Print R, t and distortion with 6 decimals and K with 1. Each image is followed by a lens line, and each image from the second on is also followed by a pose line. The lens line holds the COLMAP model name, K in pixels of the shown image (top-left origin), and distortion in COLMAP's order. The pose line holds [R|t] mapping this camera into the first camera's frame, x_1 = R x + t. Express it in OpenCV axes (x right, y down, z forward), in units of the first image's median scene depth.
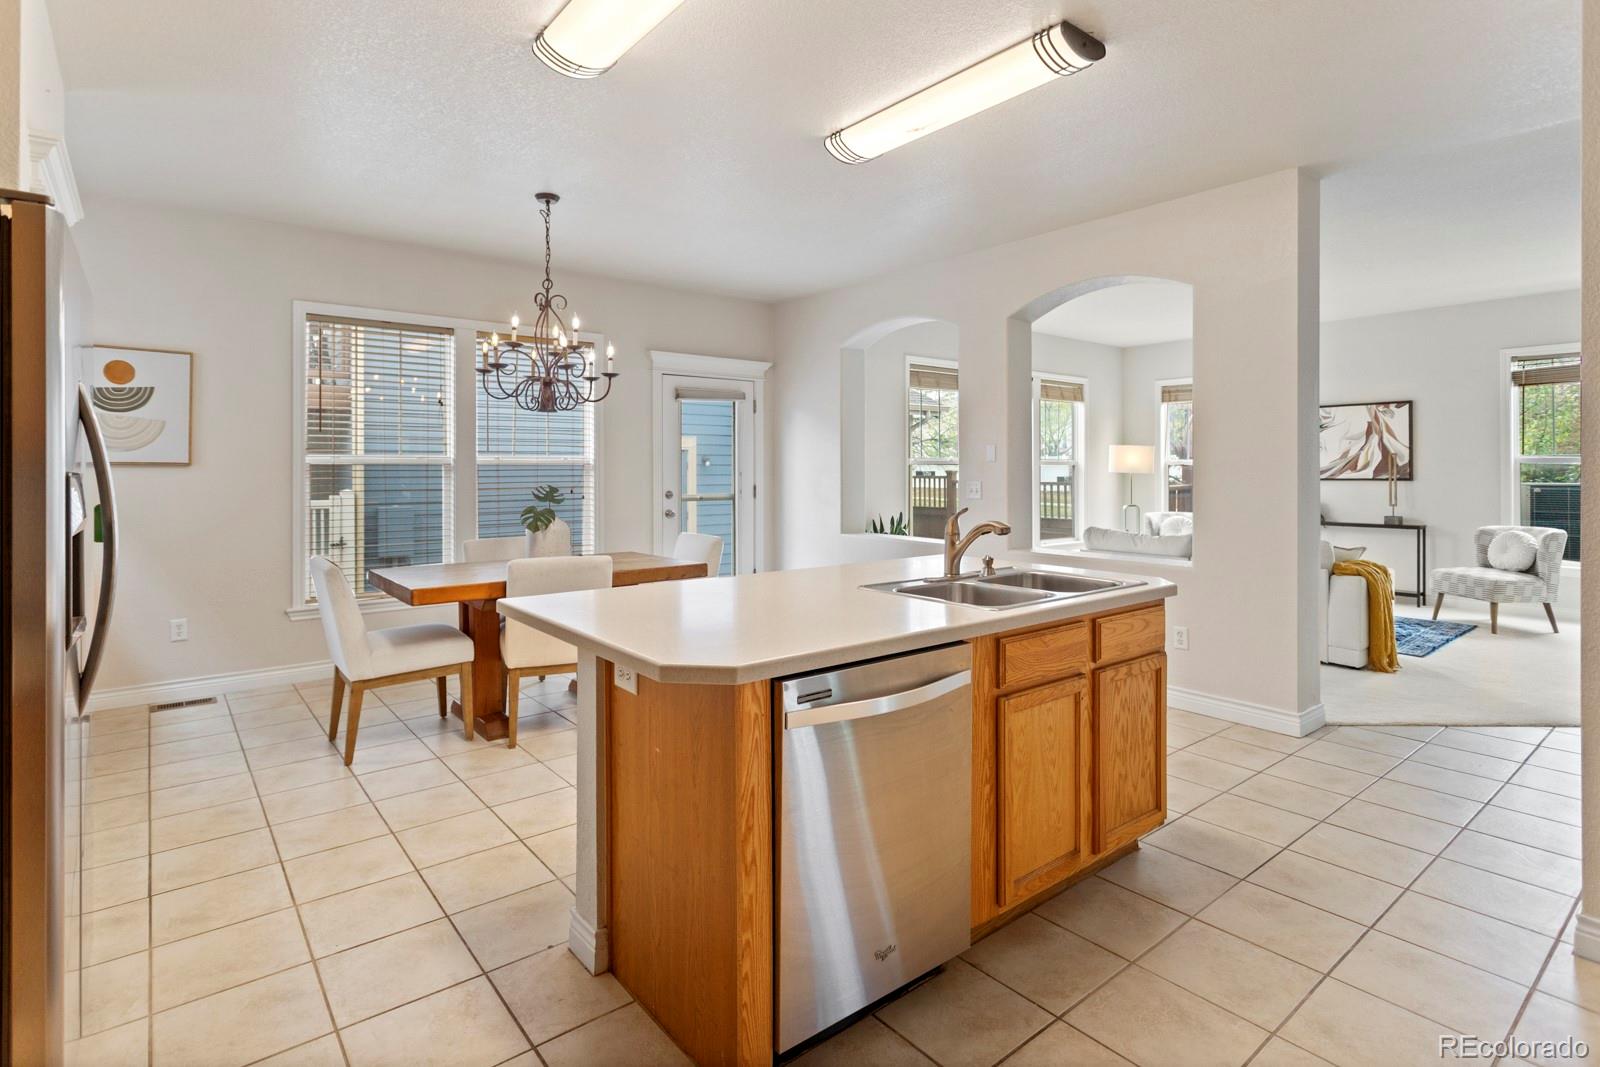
lens RADIAL K [[780.4, 0, 760.4], [0, 780.4, 469.2], [0, 0, 1]] dist [0.001499, -0.000331]
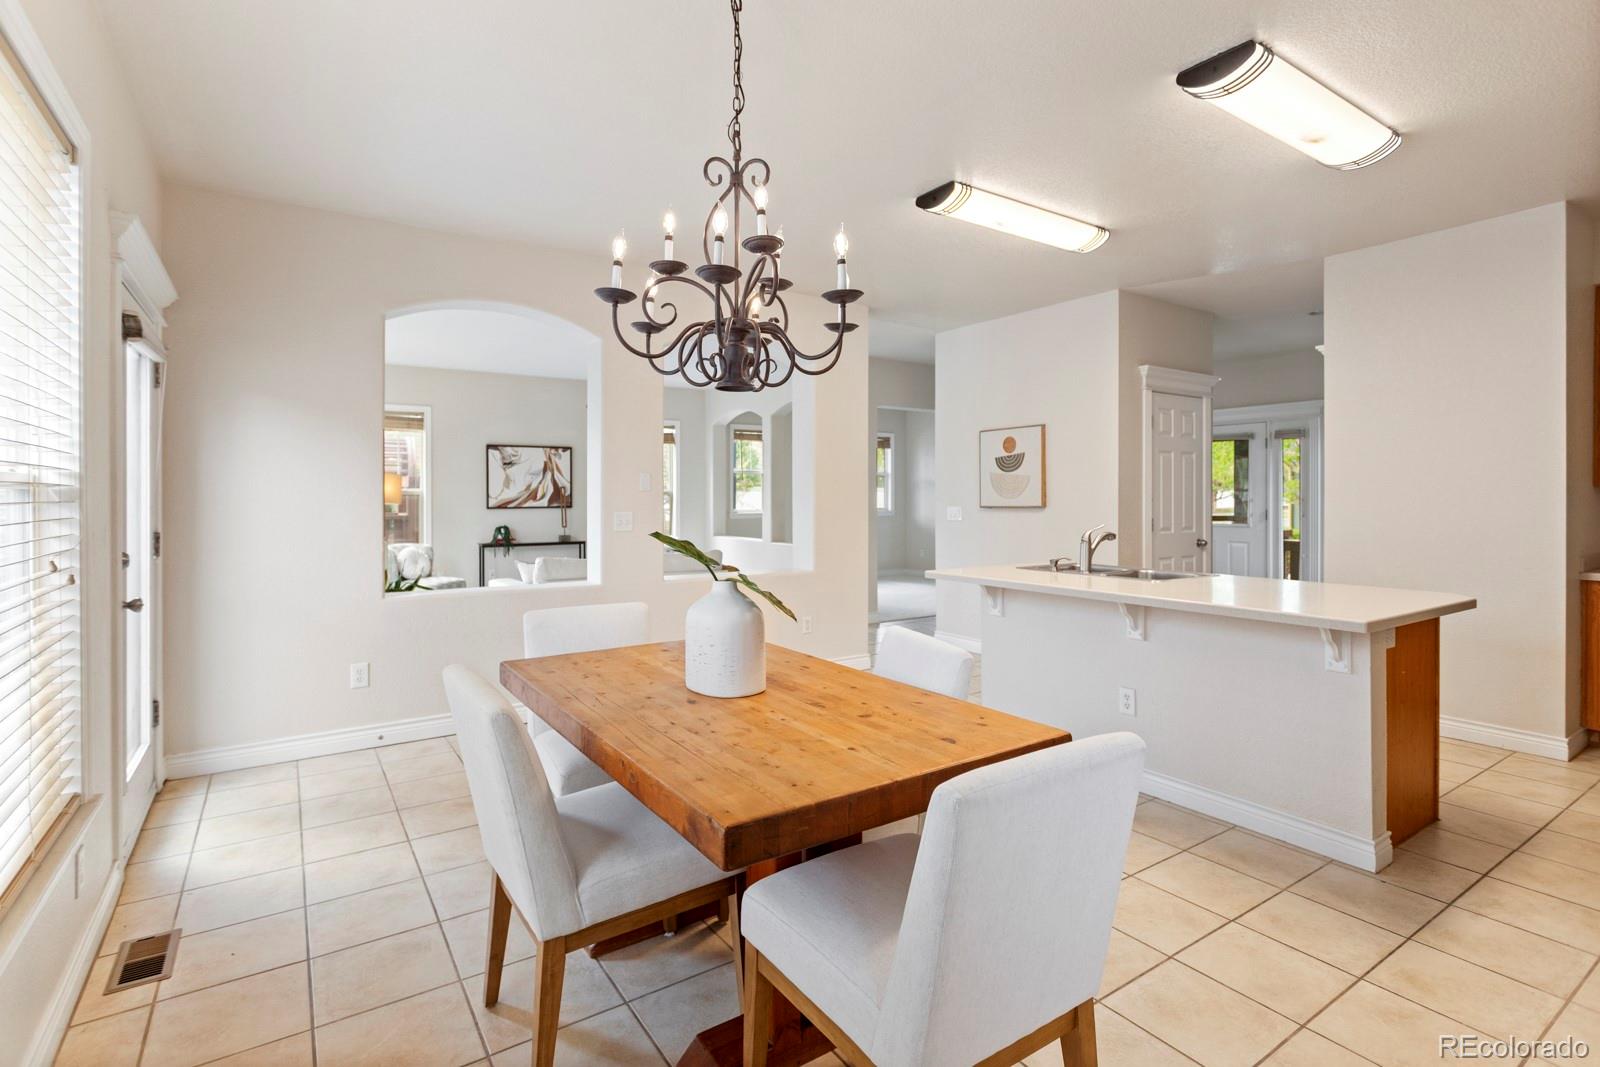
lens RADIAL K [[780.4, 0, 786.5], [0, 780.4, 495.5], [0, 0, 1]] dist [0.001499, -0.000331]
pose [[0.071429, 0.003769, 0.997439, -0.448409], [0.000815, 0.999992, -0.003837, -0.000693], [-0.997445, 0.001087, 0.071425, 0.527378]]
